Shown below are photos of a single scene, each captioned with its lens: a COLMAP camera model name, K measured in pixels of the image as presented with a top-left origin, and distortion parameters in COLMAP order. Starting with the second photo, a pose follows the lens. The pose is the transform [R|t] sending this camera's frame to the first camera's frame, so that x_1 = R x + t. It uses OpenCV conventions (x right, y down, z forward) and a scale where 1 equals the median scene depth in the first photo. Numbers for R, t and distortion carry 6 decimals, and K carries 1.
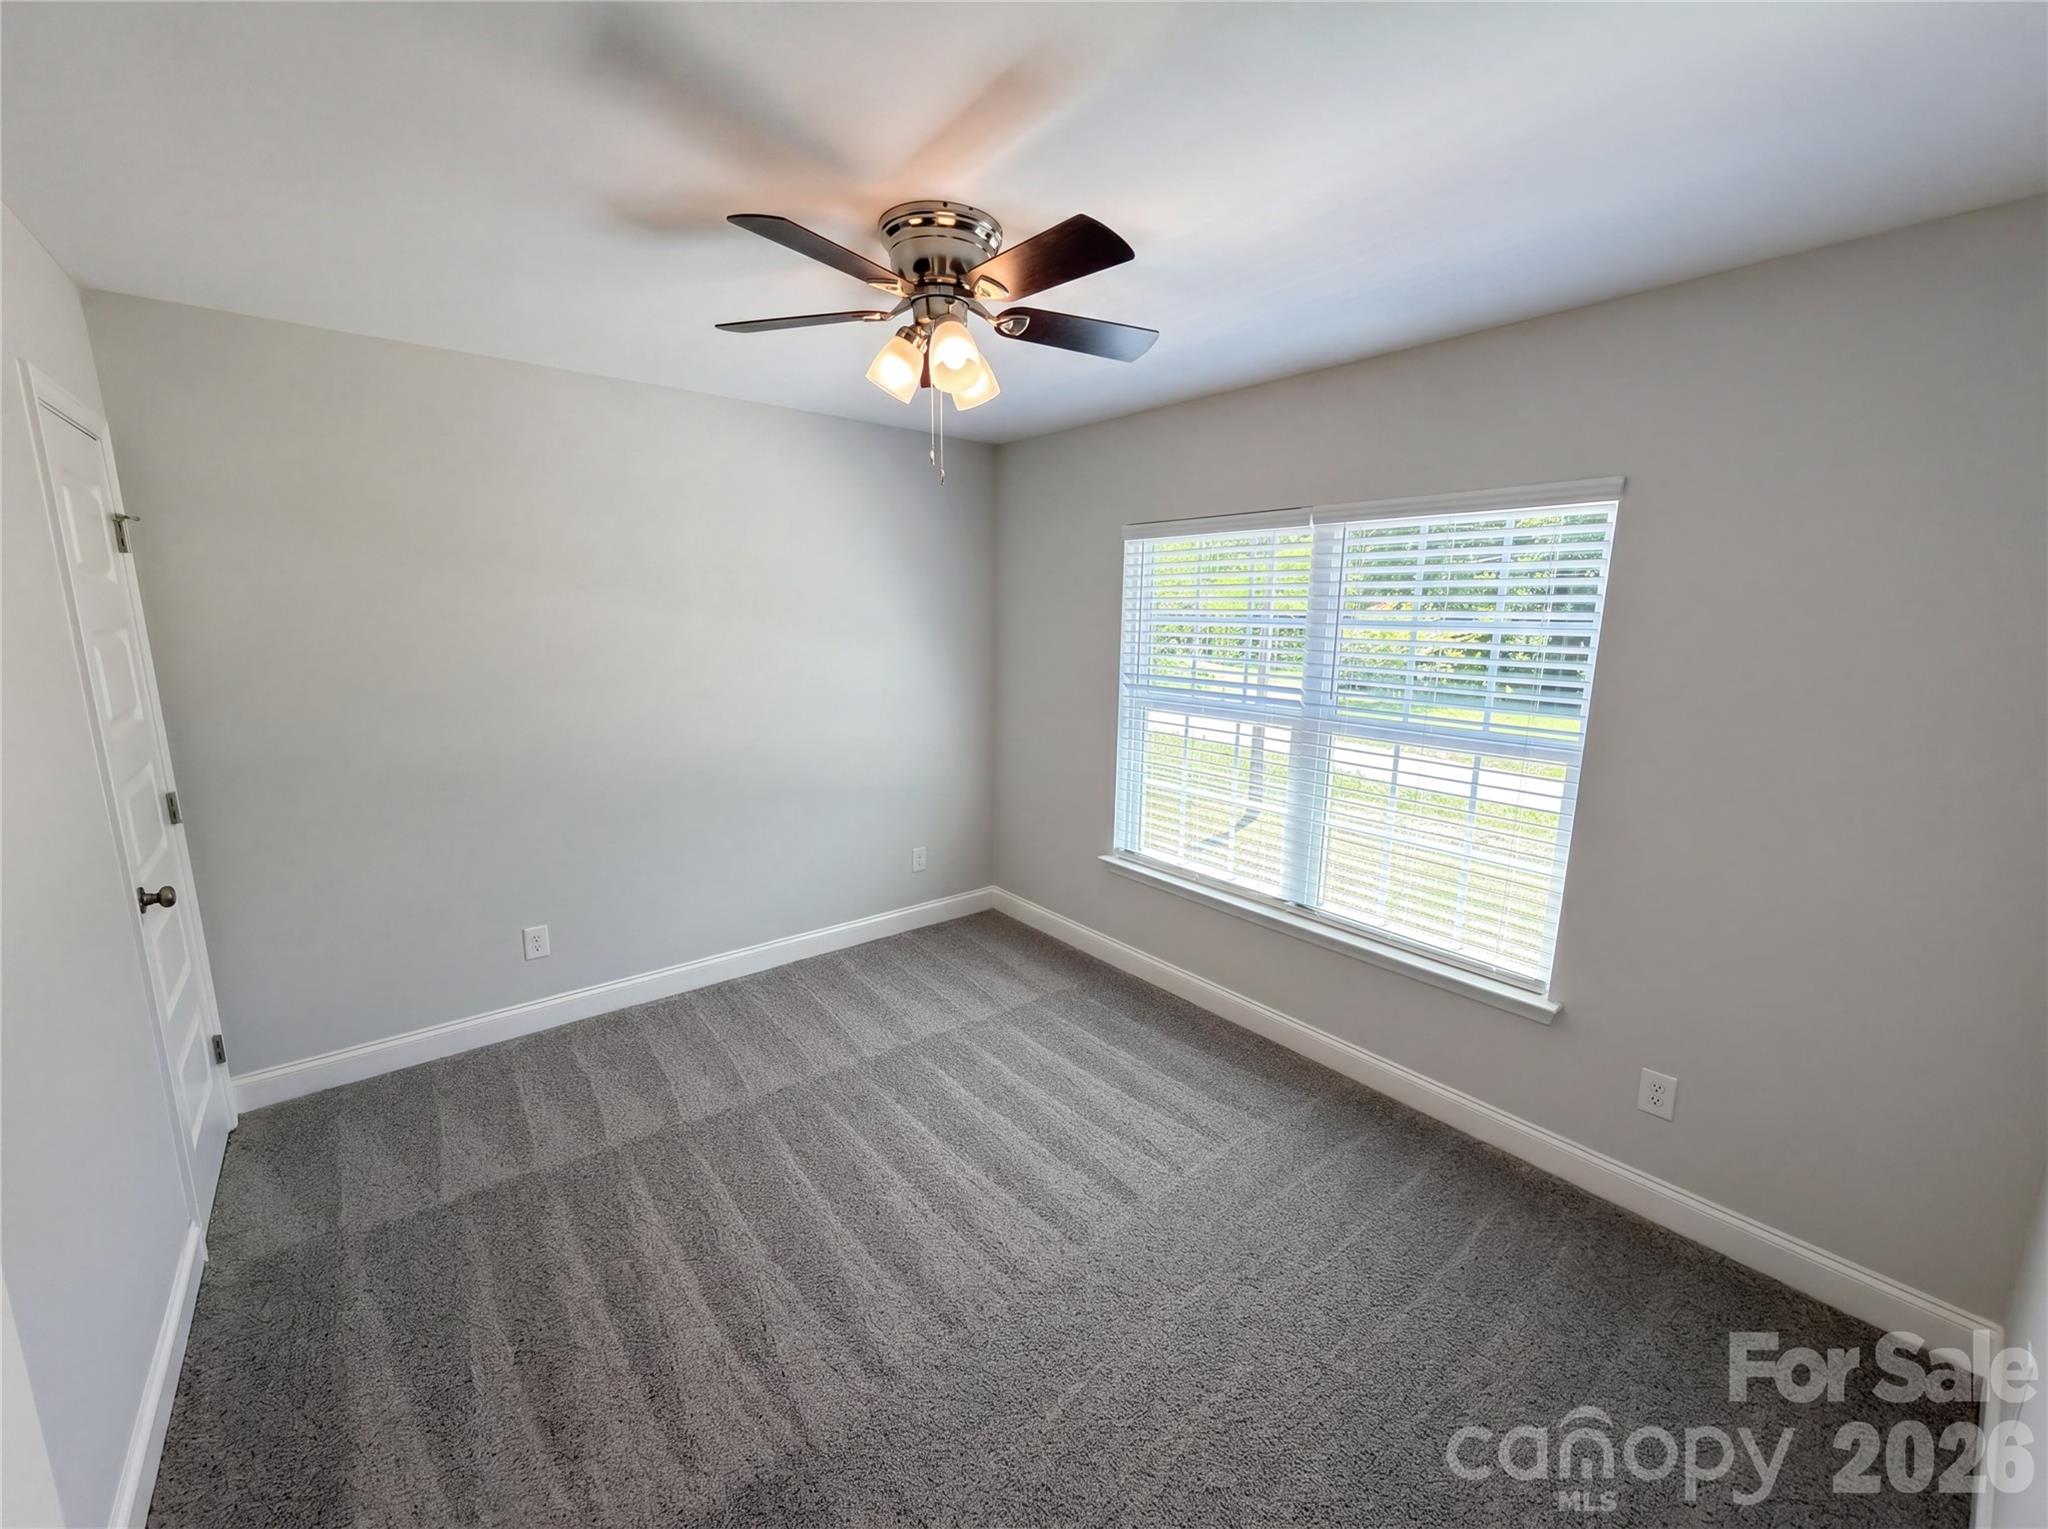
lens RADIAL K [[808.4, 0, 1030.4], [0, 808.4, 763.1], [0, 0, 1]] dist [-0.000959, -0.000063]
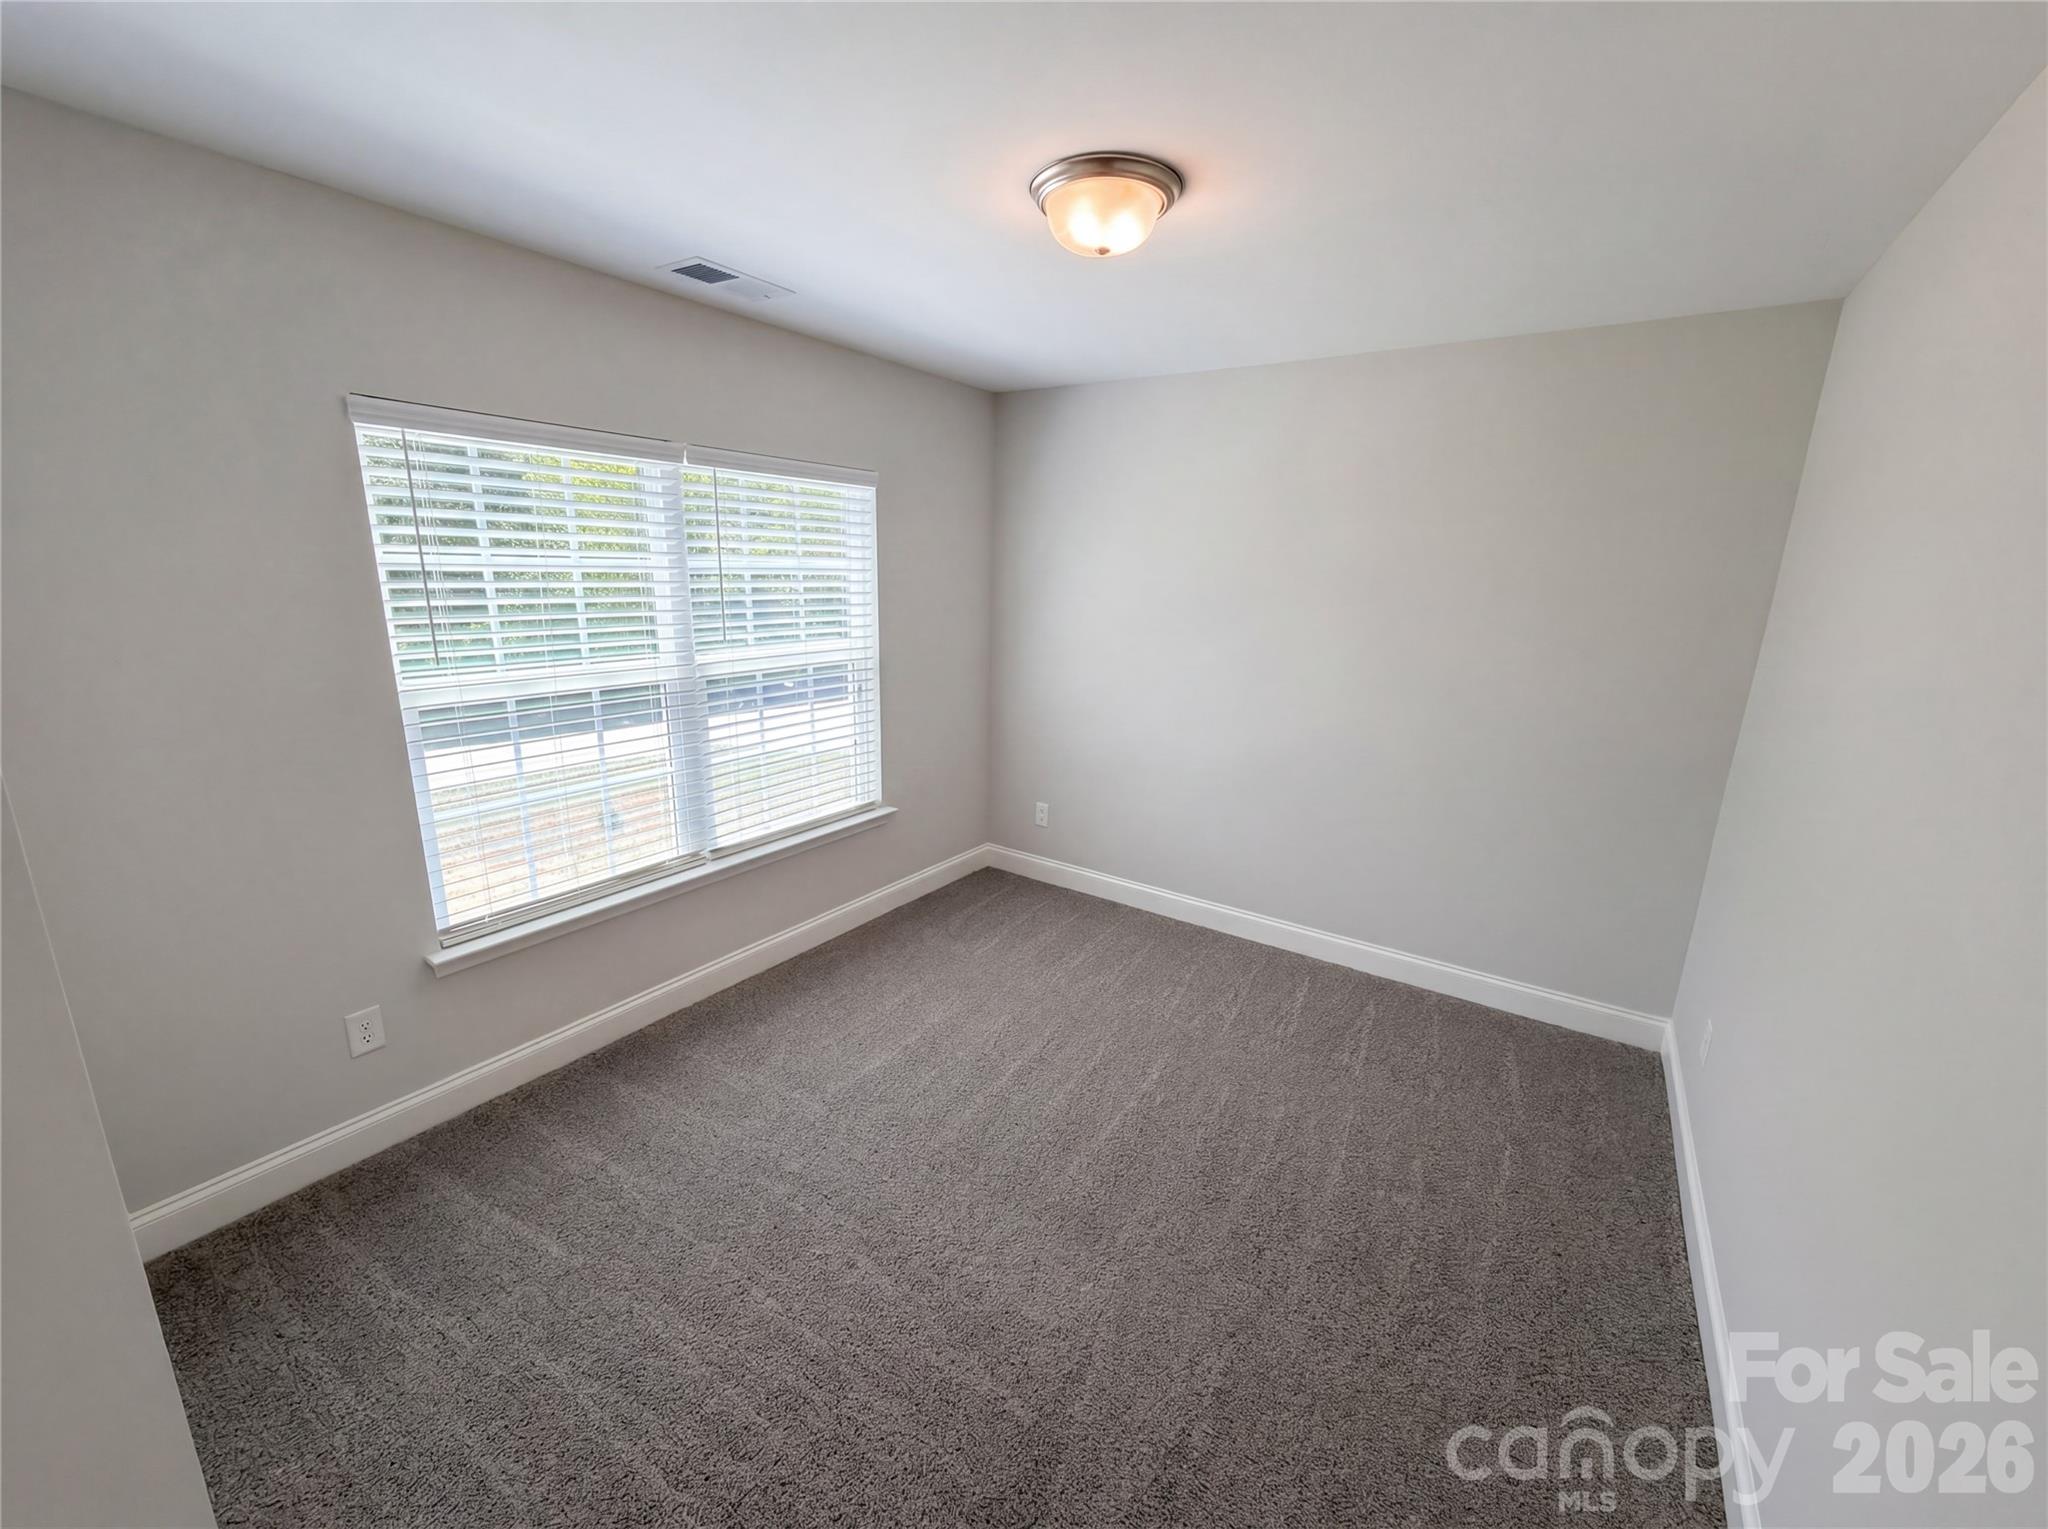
lens RADIAL K [[808.4, 0, 1030.4], [0, 808.4, 763.1], [0, 0, 1]] dist [-0.000959, -0.000063]
pose [[-0.278822, -0.241091, 0.929588, -0.783826], [0.153741, 0.944285, 0.291016, -0.180169], [-0.947957, 0.224057, -0.226222, 0.947629]]
